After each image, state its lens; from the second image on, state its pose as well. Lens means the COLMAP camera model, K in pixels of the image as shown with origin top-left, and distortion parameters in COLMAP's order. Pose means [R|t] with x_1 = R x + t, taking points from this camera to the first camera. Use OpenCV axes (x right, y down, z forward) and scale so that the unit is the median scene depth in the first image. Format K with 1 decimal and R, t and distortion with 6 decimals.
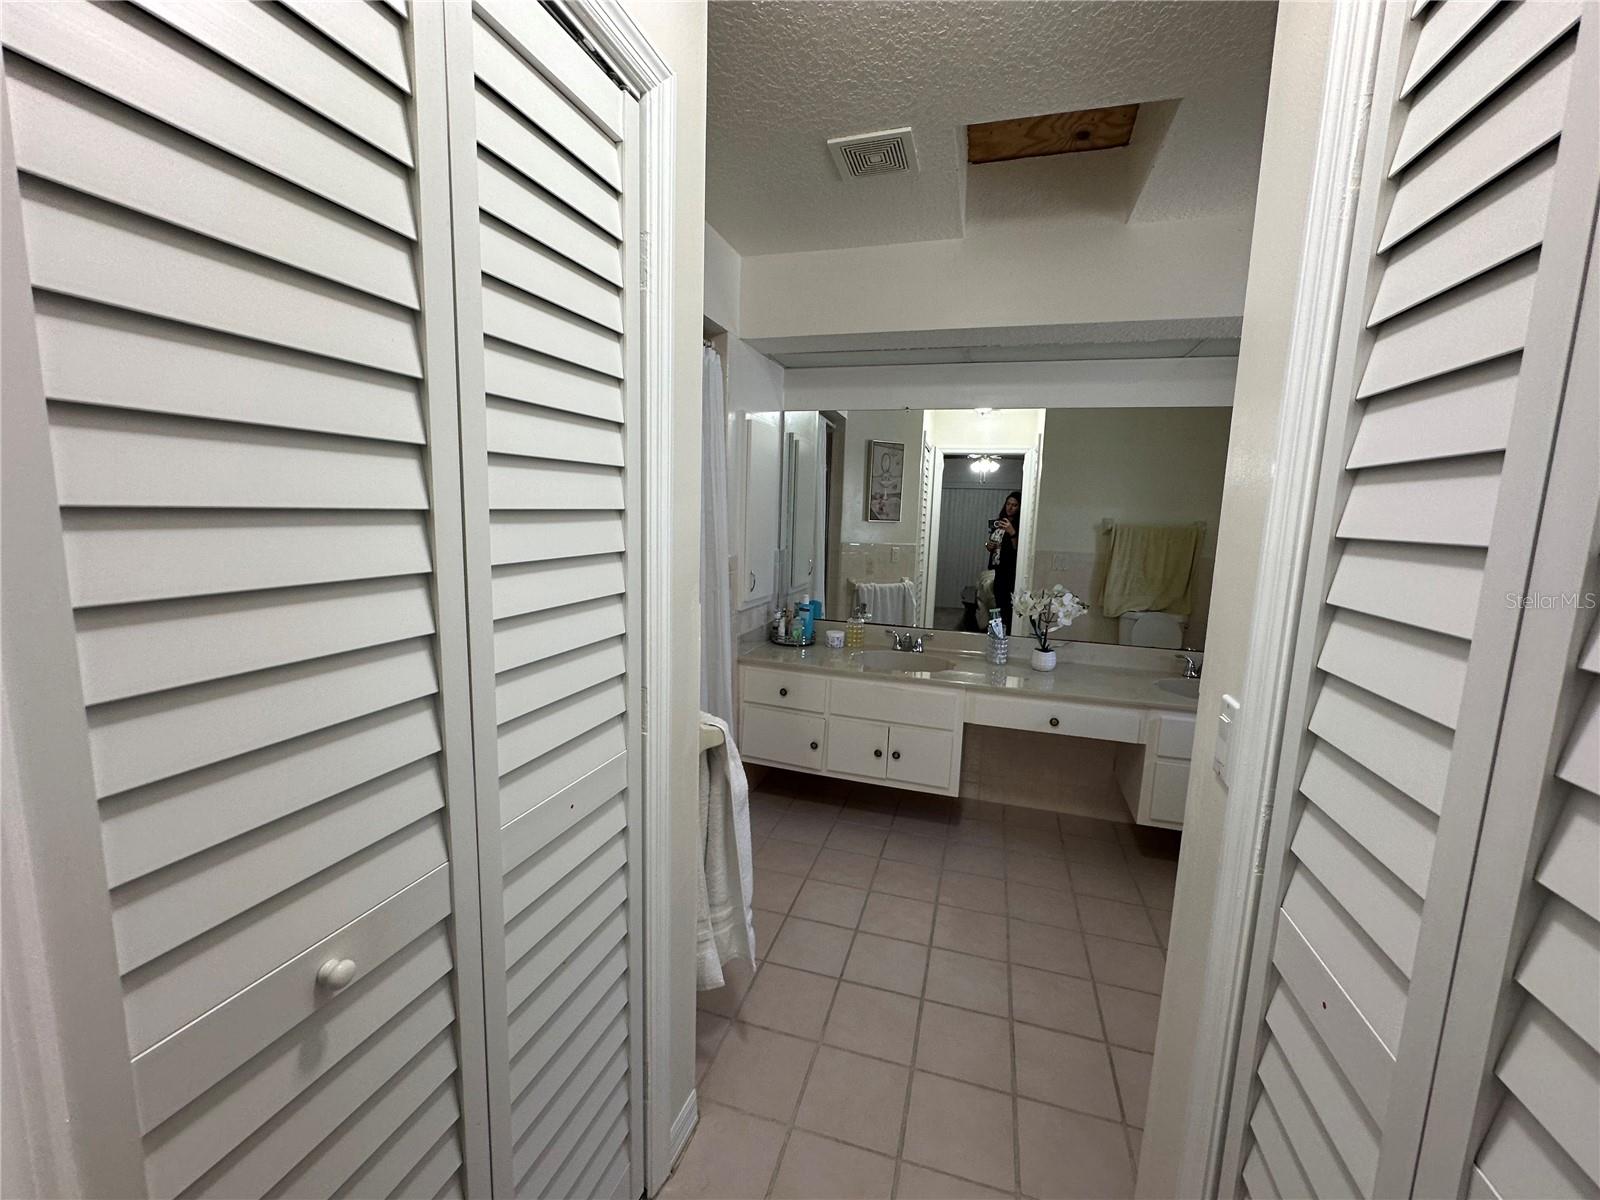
lens RADIAL K [[640.2, 0, 804.7], [0, 640.2, 600.5], [0, 0, 1]] dist [-0.001026, 0.000605]
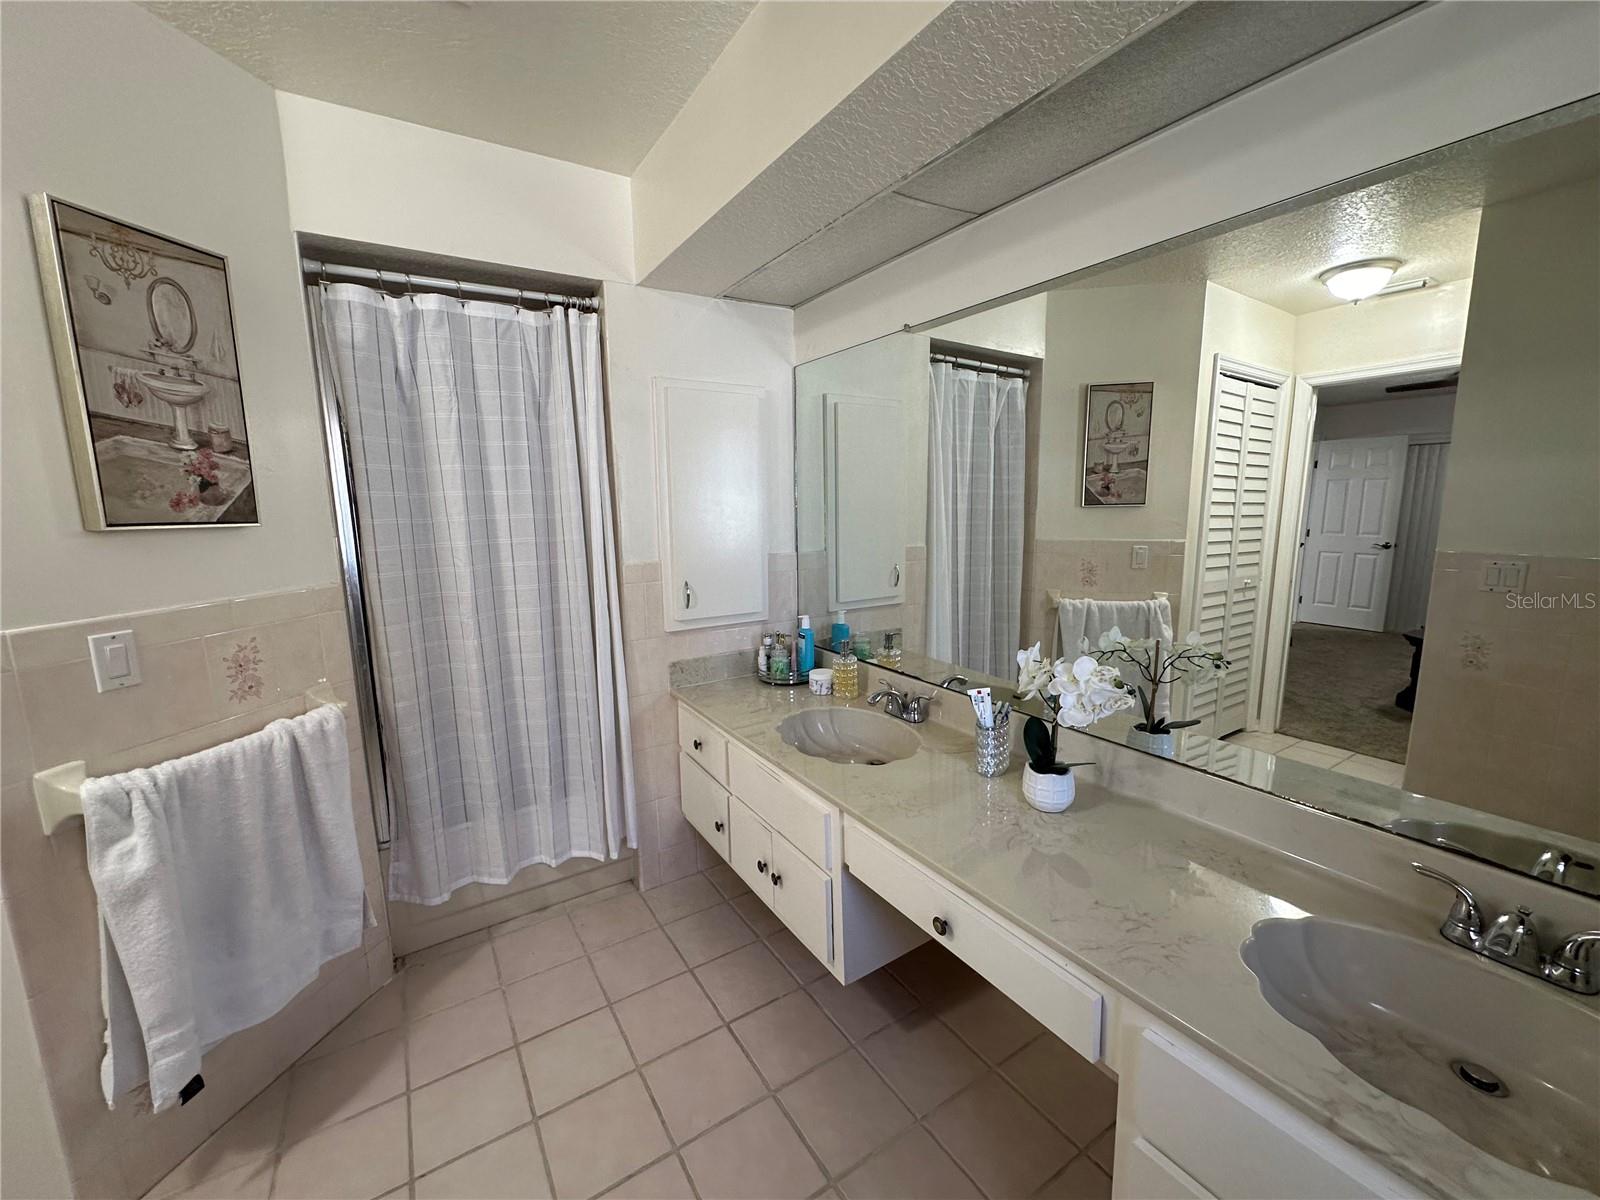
lens RADIAL K [[640.2, 0, 799.0], [0, 640.2, 599.7], [0, 0, 1]] dist [-0.001026, 0.000605]
pose [[0.754588, 0.056107, -0.653795, 0.317630], [-0.048803, 0.998377, 0.029351, -0.032203], [0.654381, 0.009759, 0.756102, 0.299274]]
